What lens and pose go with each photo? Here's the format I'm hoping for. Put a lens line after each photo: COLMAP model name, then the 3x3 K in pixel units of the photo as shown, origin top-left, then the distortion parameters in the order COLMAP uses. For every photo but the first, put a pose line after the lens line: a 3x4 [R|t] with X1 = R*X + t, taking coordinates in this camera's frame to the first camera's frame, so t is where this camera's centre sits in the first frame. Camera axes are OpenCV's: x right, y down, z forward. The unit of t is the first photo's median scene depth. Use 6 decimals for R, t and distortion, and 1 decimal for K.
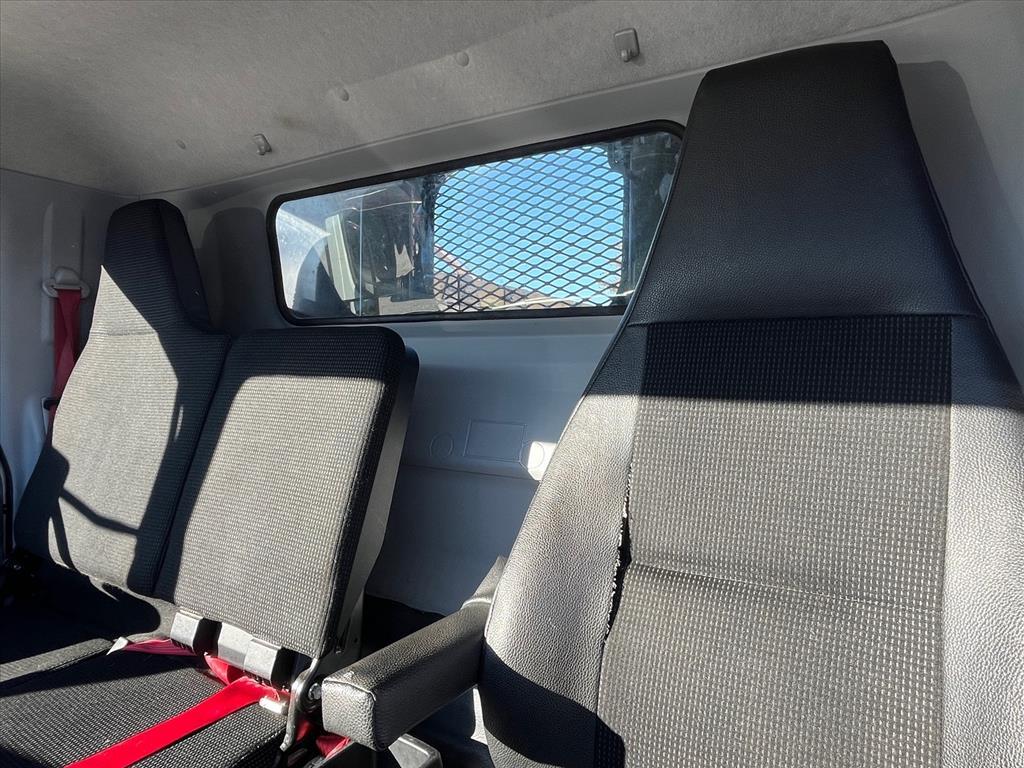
lens RADIAL K [[598.3, 0, 512.1], [0, 598.3, 389.9], [0, 0, 1]] dist [0.003530, -0.002199]
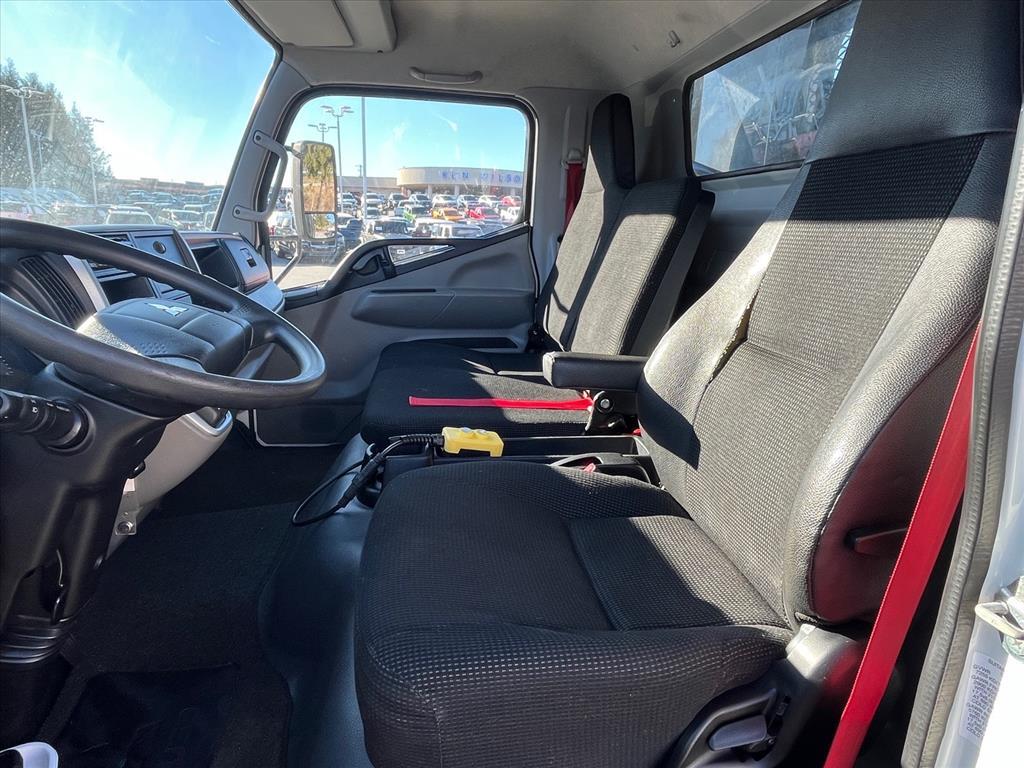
lens RADIAL K [[598.3, 0, 513.9], [0, 598.3, 380.4], [0, 0, 1]] dist [0.003530, -0.002199]
pose [[0.634386, 0.207193, -0.744732, 0.524877], [-0.061291, 0.973859, 0.218729, 0.059304], [0.770583, -0.093113, 0.630501, -0.178922]]
